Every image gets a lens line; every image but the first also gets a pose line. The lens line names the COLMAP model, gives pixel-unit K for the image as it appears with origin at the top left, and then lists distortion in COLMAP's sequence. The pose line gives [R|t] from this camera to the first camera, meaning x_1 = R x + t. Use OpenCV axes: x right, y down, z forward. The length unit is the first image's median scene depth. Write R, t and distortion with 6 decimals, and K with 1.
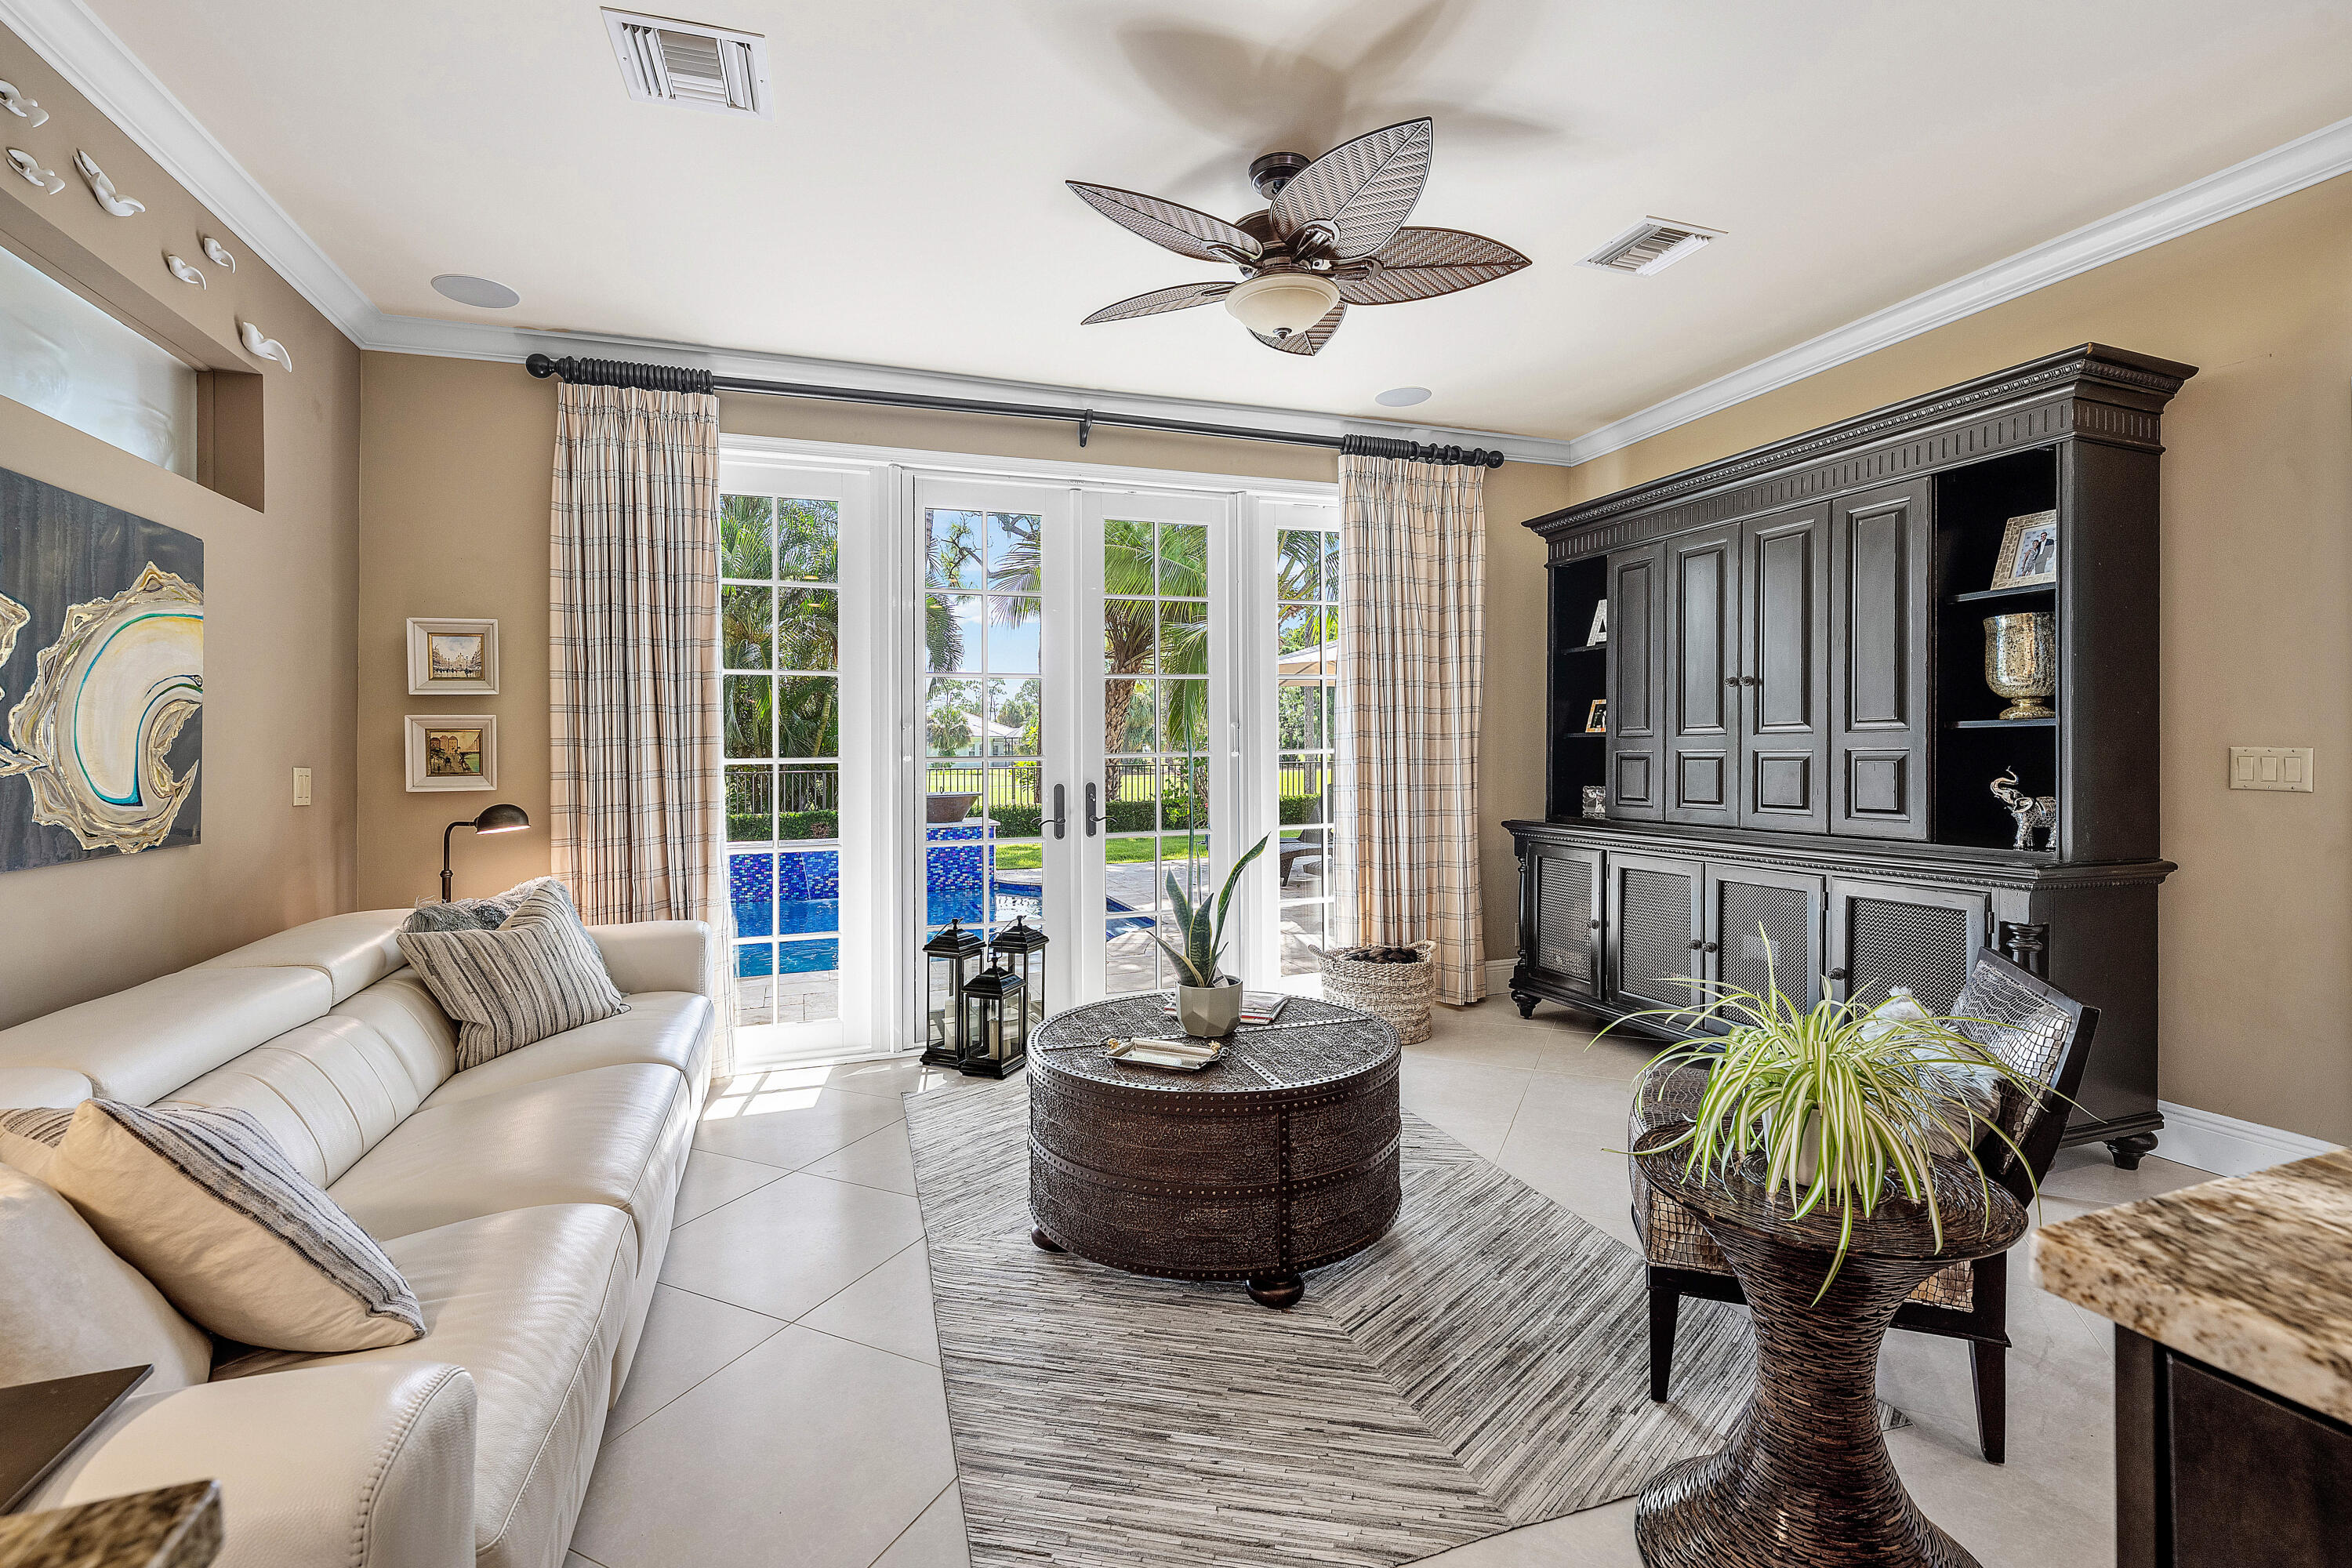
lens RADIAL K [[1021.3, 0, 1175.1], [0, 1021.3, 762.2], [0, 0, 1]] dist [0.001411, 0.000790]
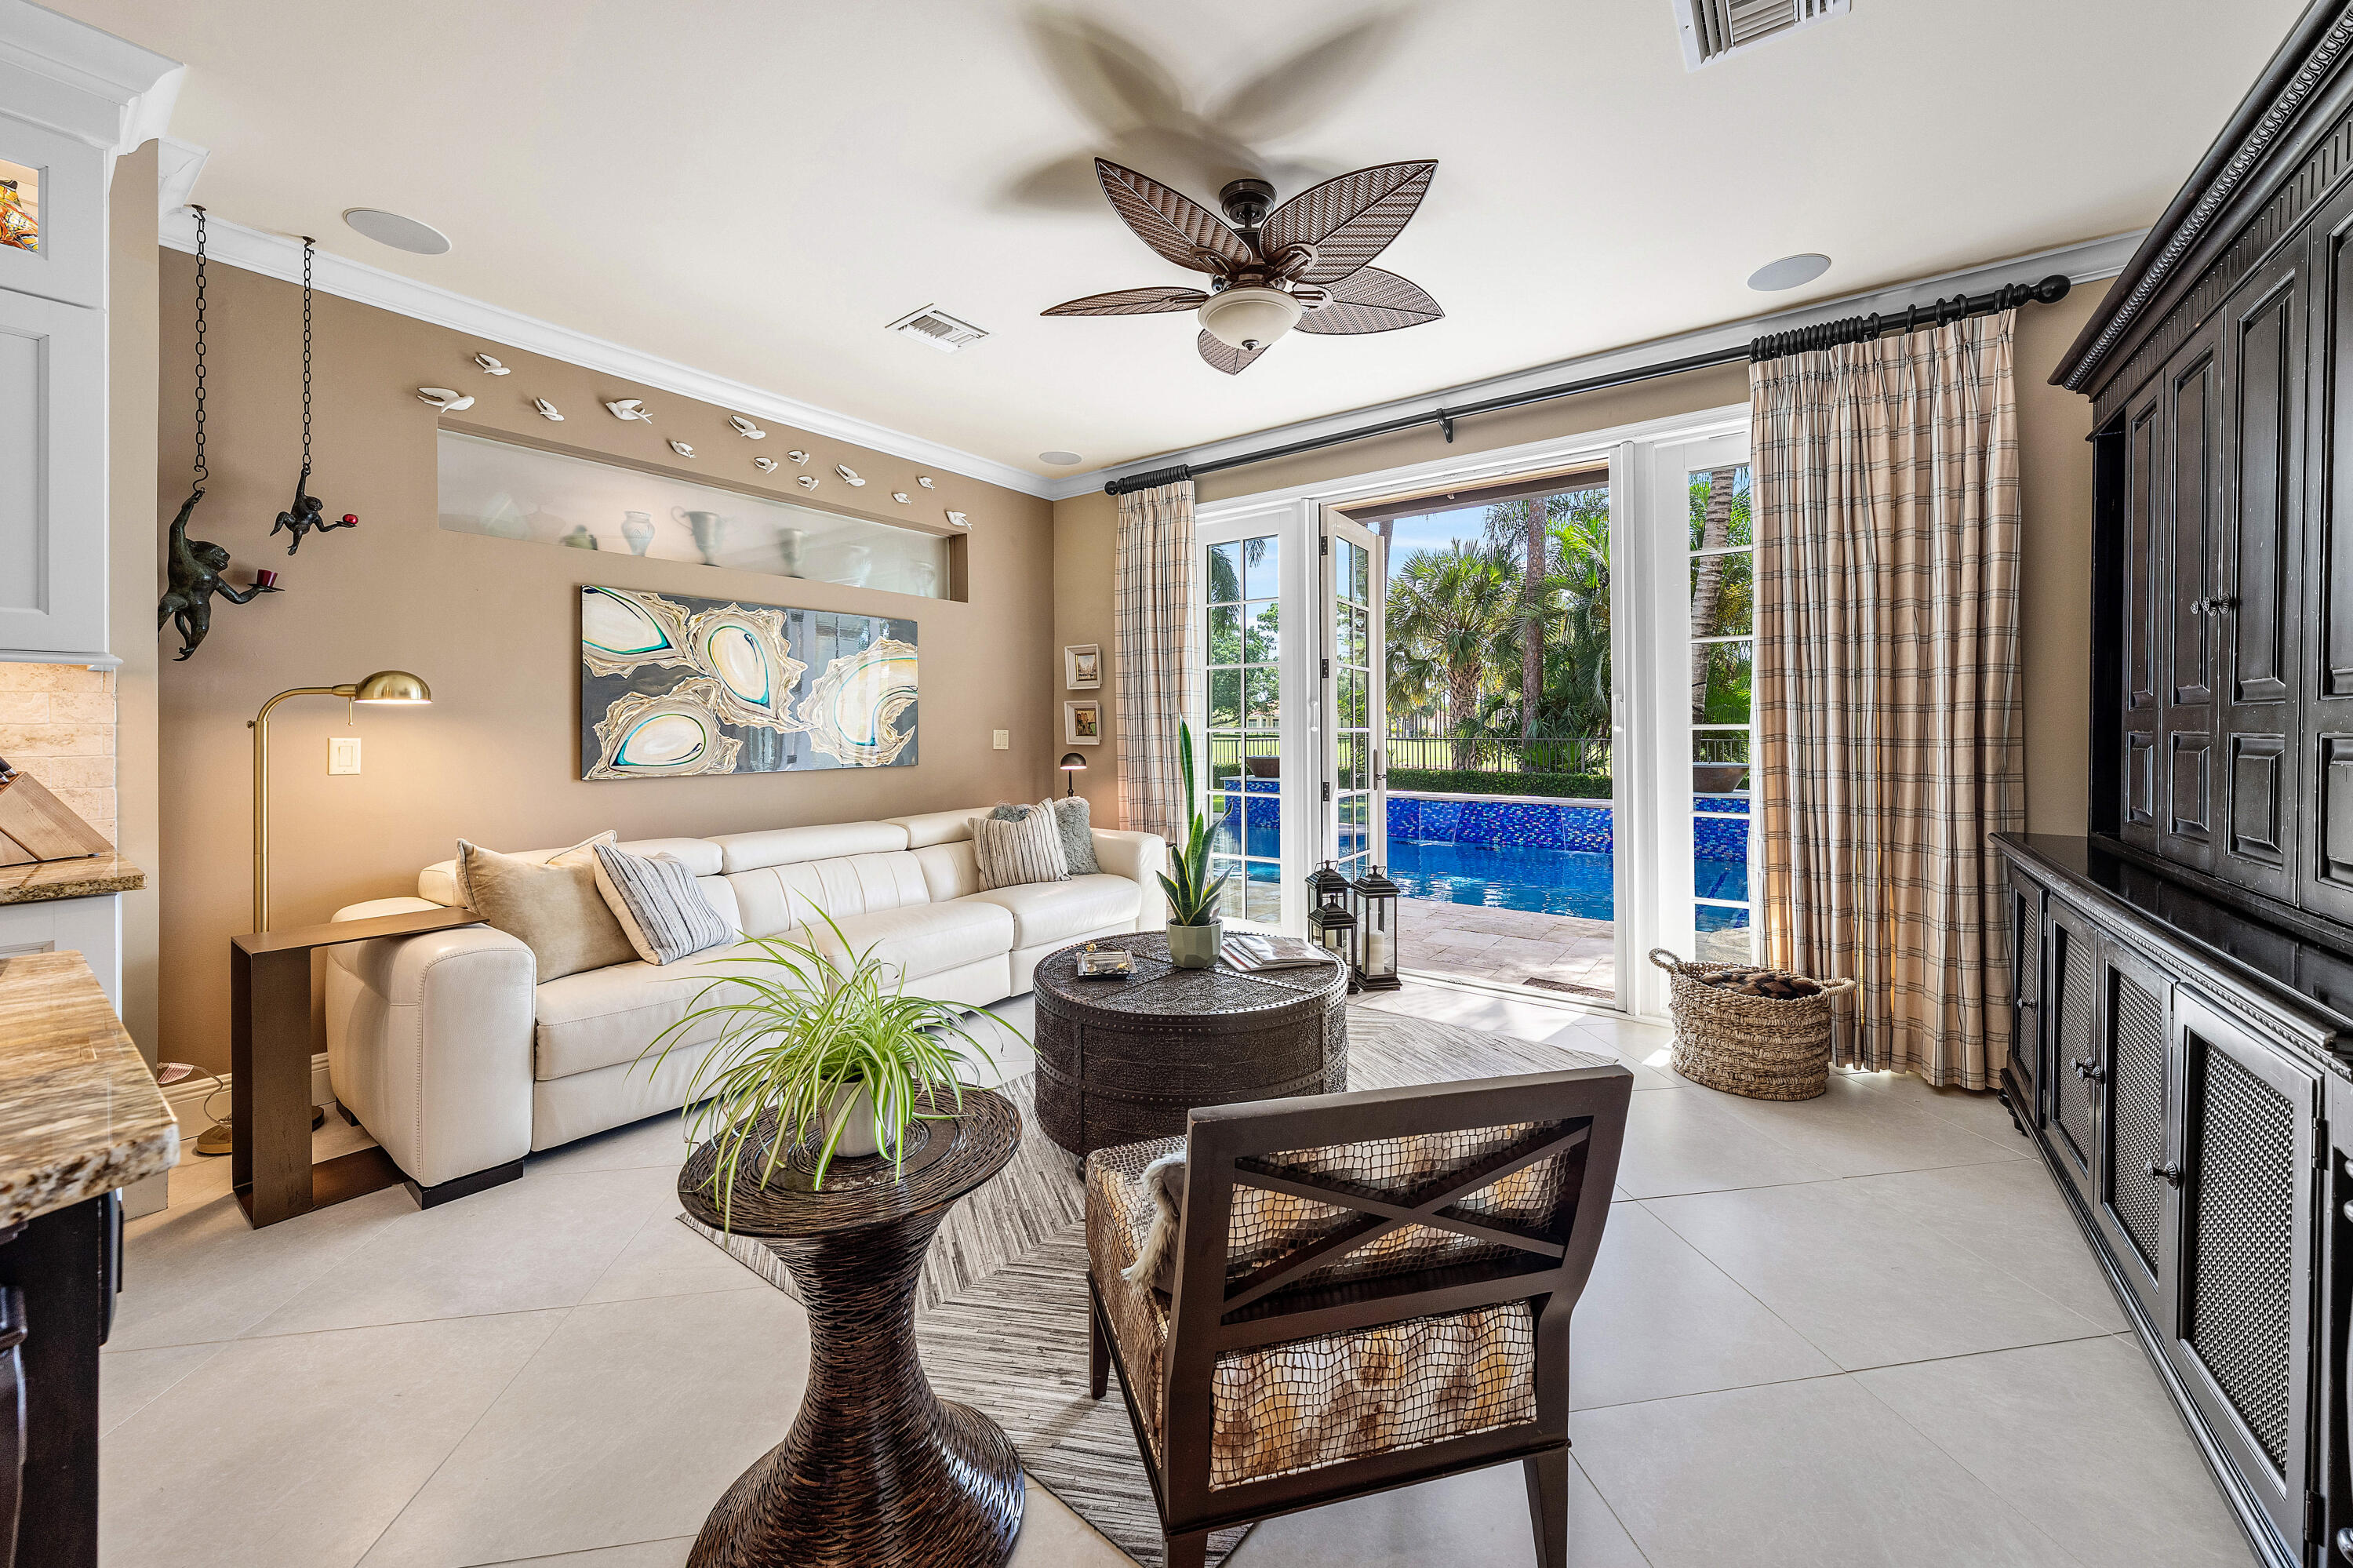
lens RADIAL K [[879.4, 0, 1217.0], [0, 879.4, 730.0], [0, 0, 1]] dist [-0.001200, 0.000000]
pose [[0.586632, 0.012497, -0.809757, 0.628124], [-0.012672, 0.999900, 0.006251, -0.008824], [0.809755, 0.006594, 0.586732, 0.309585]]
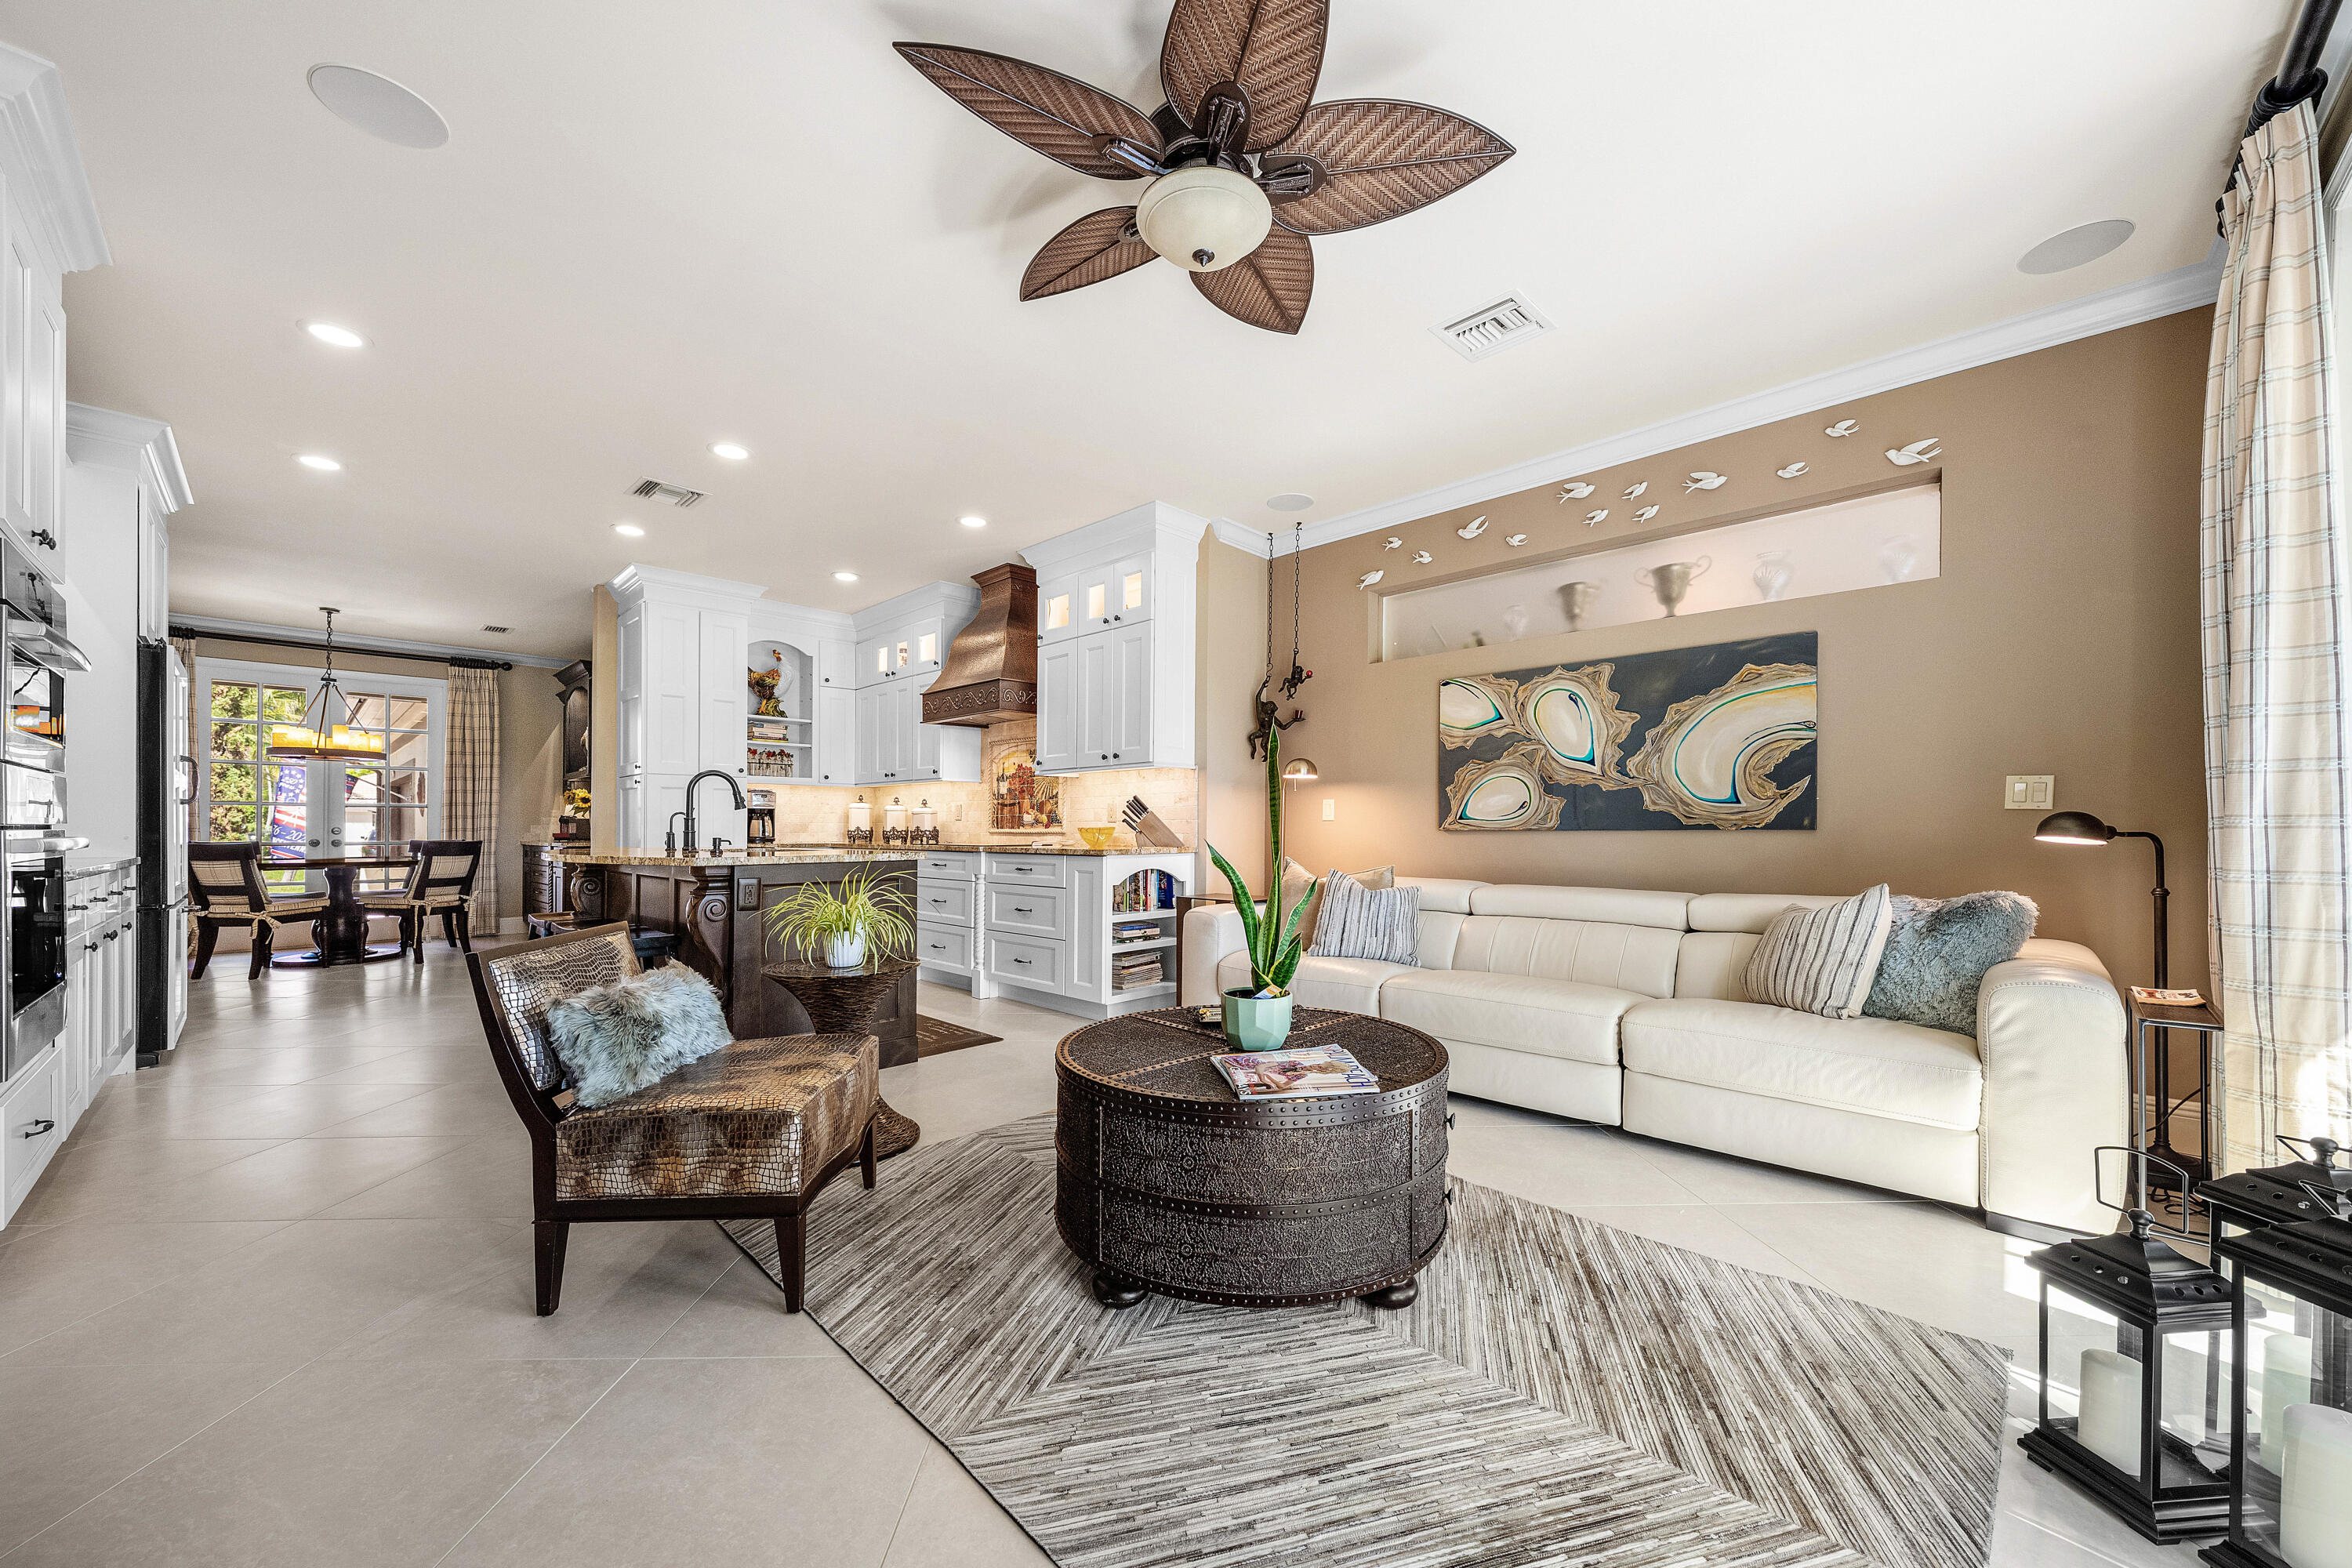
lens RADIAL K [[861.0, 0, 1190.5], [0, 861.0, 838.2], [0, 0, 1]] dist [-0.001526, 0.000159]
pose [[-0.884464, 0.024698, -0.465953, 0.335006], [0.012224, 0.999482, 0.029776, 0.031523], [0.466447, 0.020640, -0.884308, 1.243936]]
